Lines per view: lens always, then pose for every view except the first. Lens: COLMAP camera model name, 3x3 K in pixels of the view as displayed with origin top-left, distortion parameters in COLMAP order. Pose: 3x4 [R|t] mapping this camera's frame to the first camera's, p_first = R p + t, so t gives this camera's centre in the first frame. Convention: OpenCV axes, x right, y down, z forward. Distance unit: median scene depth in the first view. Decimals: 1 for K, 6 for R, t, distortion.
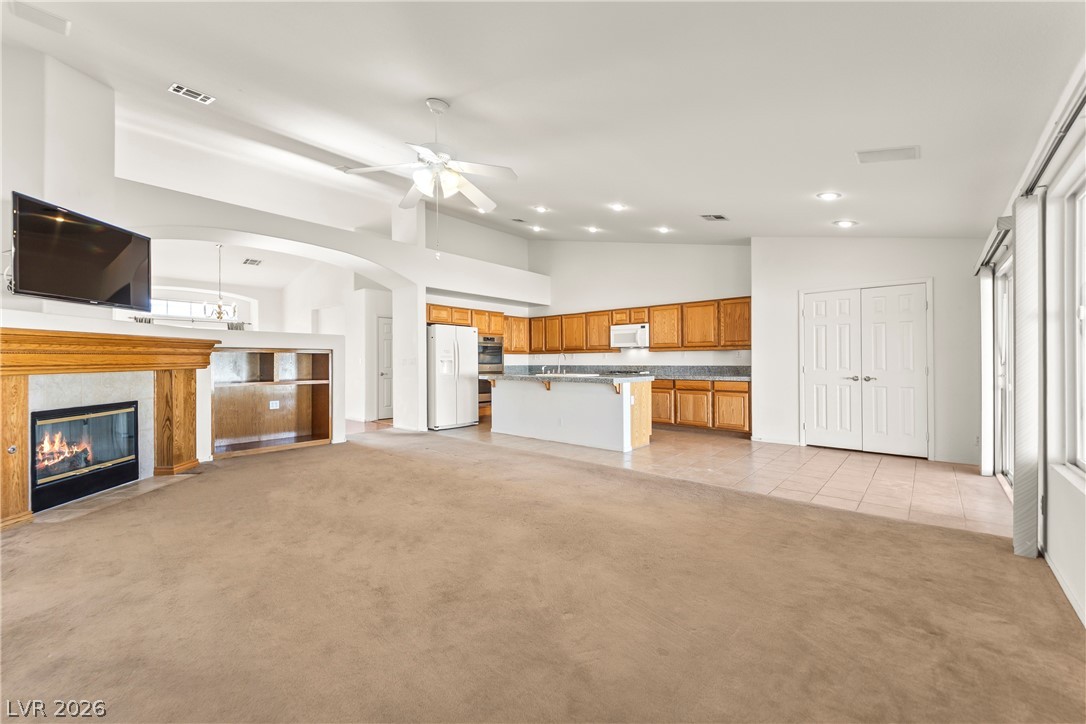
lens RADIAL K [[433.7, 0, 540.5], [0, 433.7, 357.1], [0, 0, 1]] dist [0.019355, -0.010129]
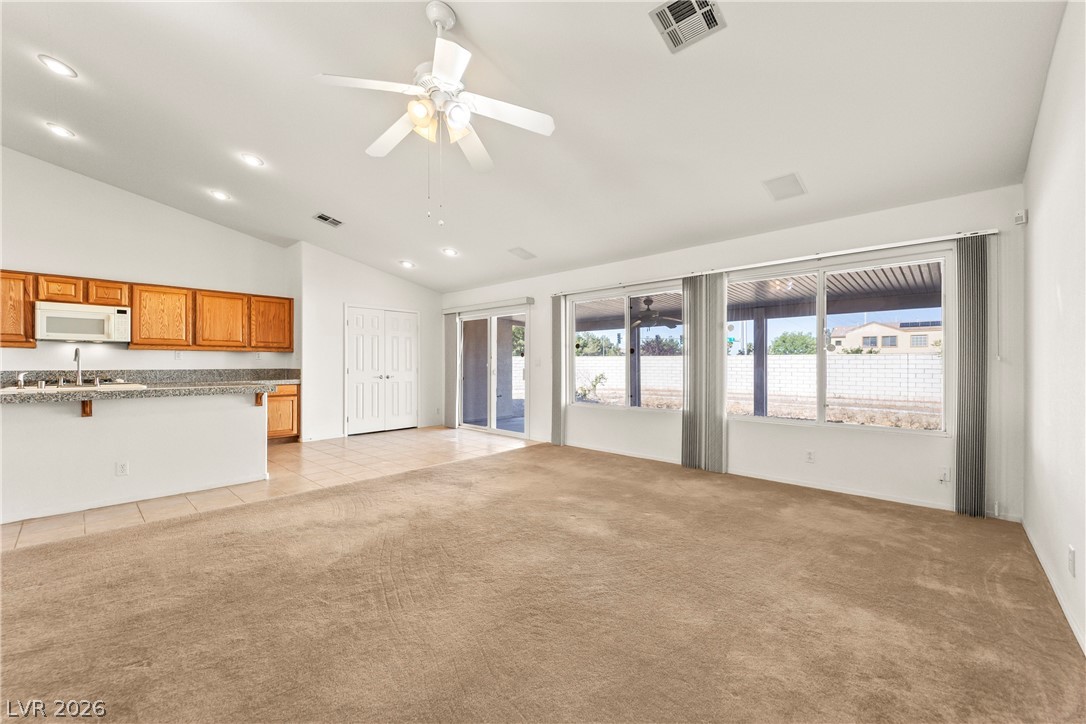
lens RADIAL K [[433.7, 0, 538.5], [0, 433.7, 362.7], [0, 0, 1]] dist [0.019355, -0.010129]
pose [[0.036060, 0.004966, 0.999337, -0.445826], [-0.011561, 0.999923, -0.004552, 0.004226], [-0.999283, -0.011389, 0.036115, 0.367579]]
